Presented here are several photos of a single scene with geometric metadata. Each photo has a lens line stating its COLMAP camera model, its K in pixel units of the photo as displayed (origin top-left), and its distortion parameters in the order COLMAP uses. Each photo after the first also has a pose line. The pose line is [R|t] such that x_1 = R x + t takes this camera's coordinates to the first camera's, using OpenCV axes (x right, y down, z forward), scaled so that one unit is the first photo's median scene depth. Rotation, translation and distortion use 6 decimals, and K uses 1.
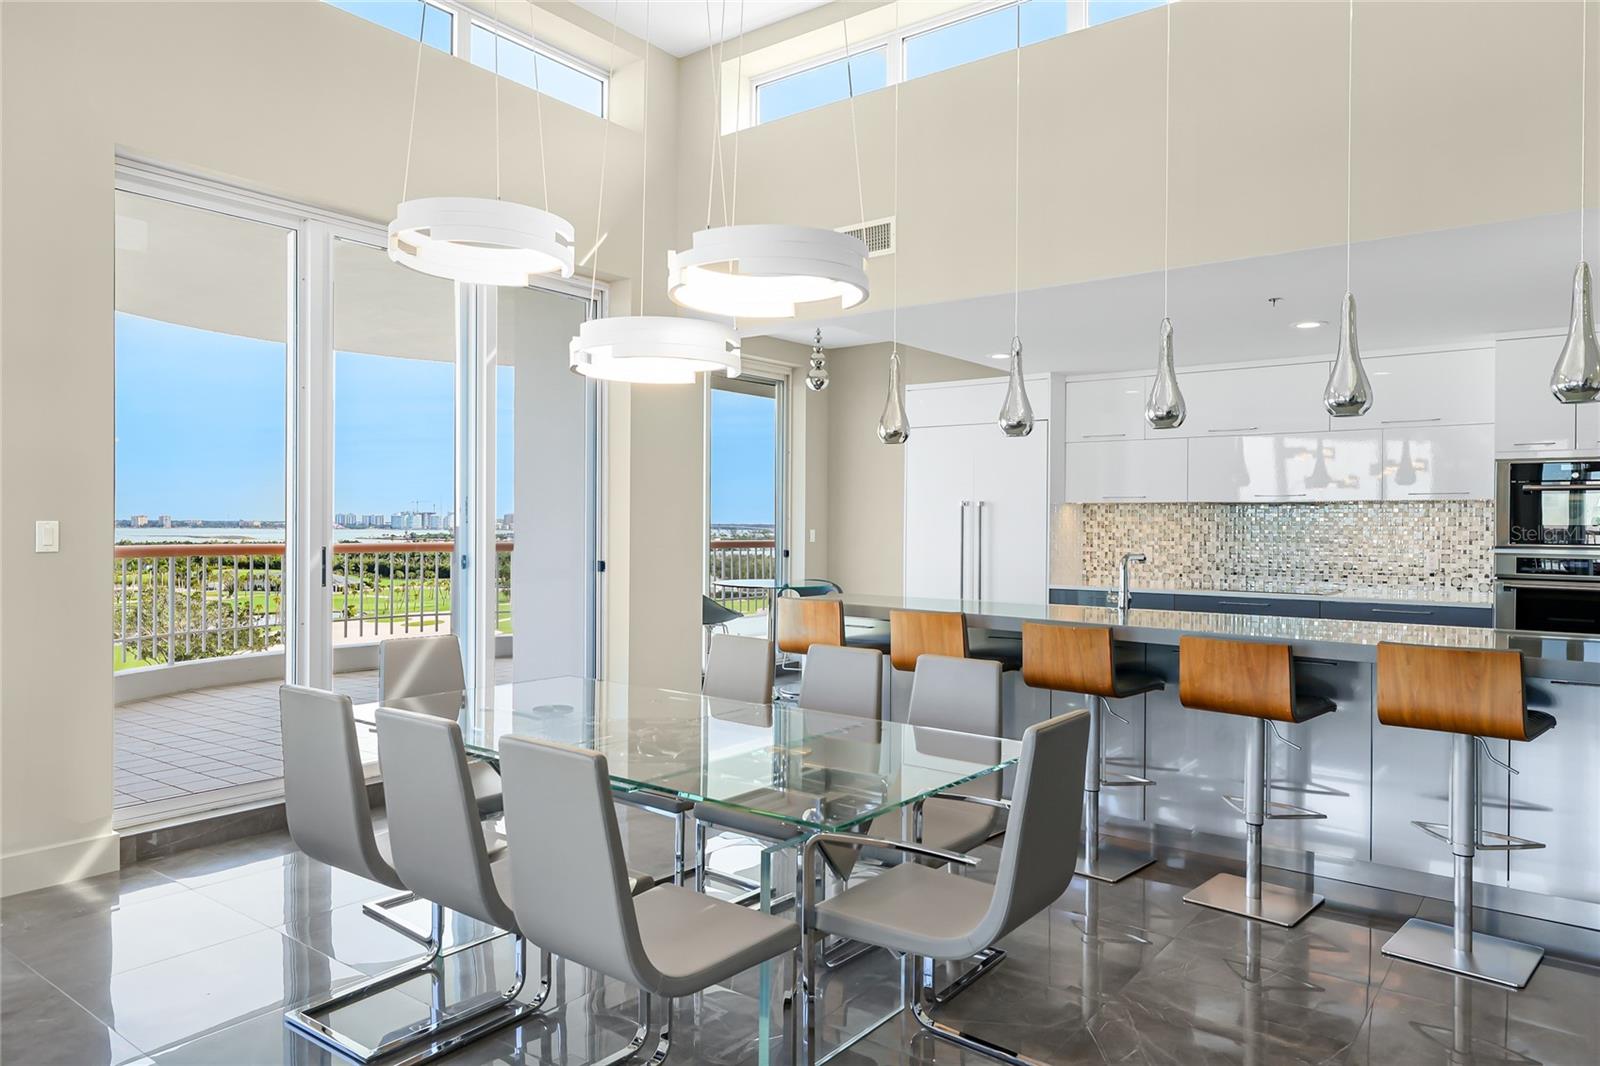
lens RADIAL K [[1055.0, 0, 800.0], [0, 1055.0, 533.0], [0, 0, 1]] dist [0.001167, -0.002034]
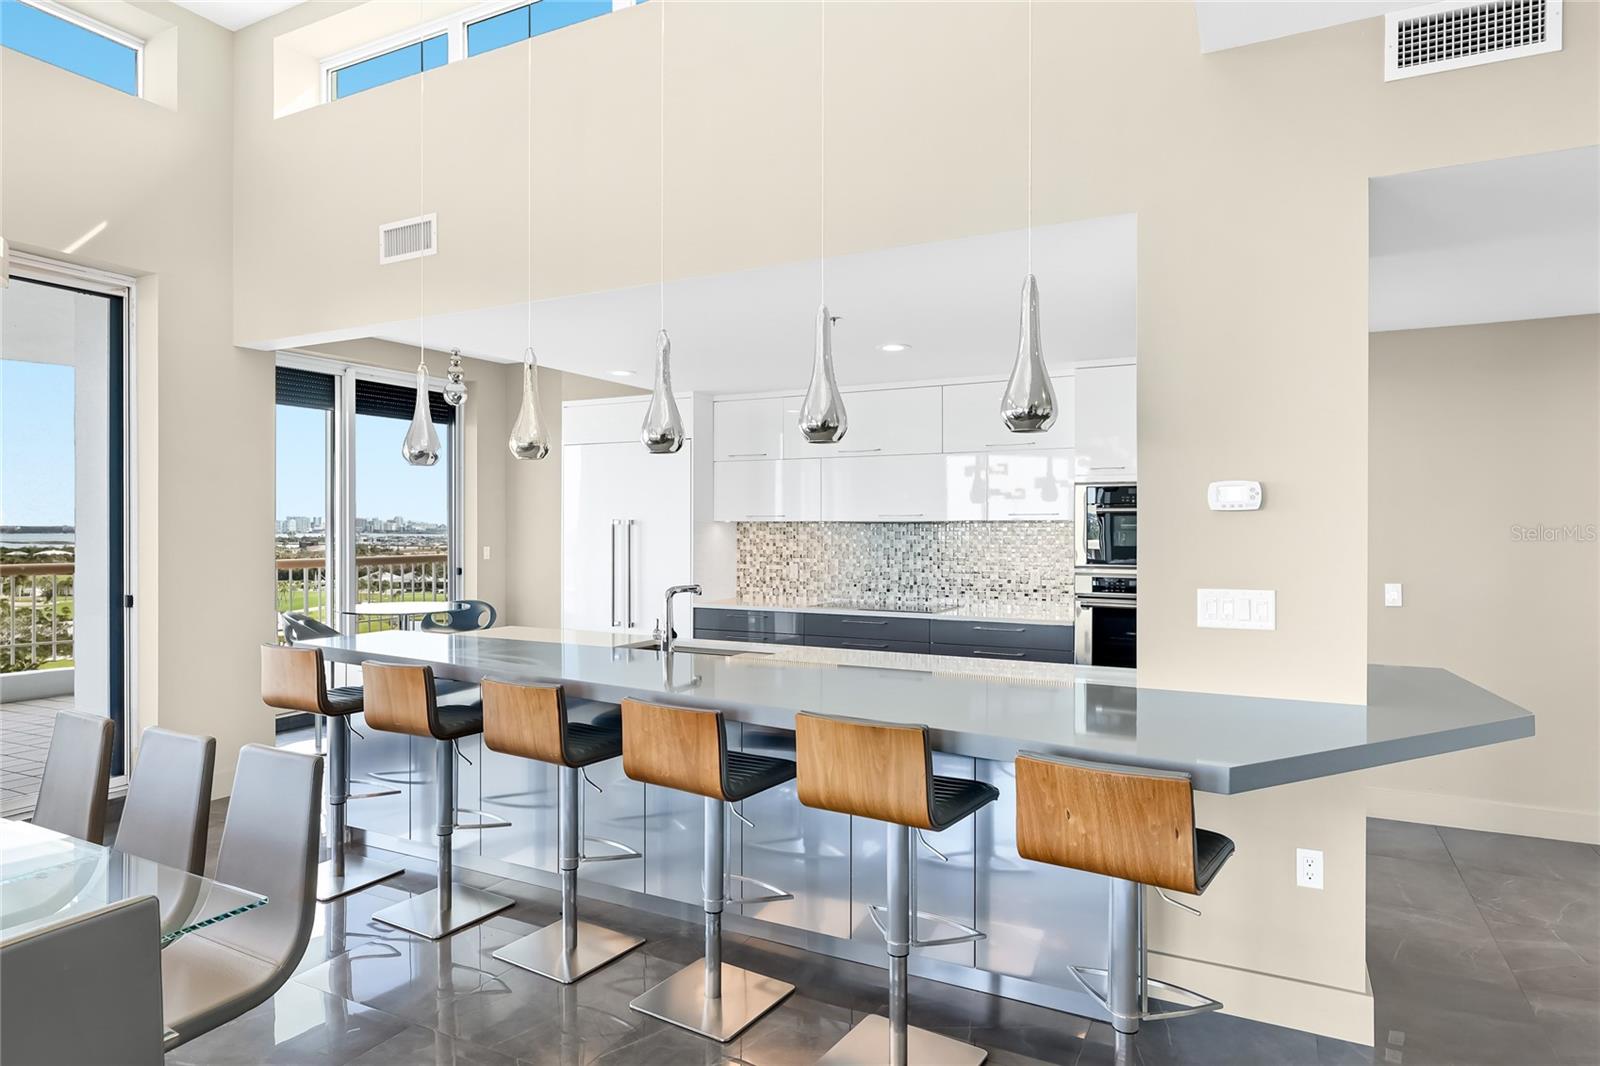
lens RADIAL K [[930.4, 0, 800.0], [0, 930.4, 533.0], [0, 0, 1]] dist [0.001276, -0.000065]
pose [[0.983558, -0.006376, 0.180480, 0.218904], [0.006567, 0.999978, -0.000463, -0.020961], [-0.180474, 0.001640, 0.983578, 0.140024]]
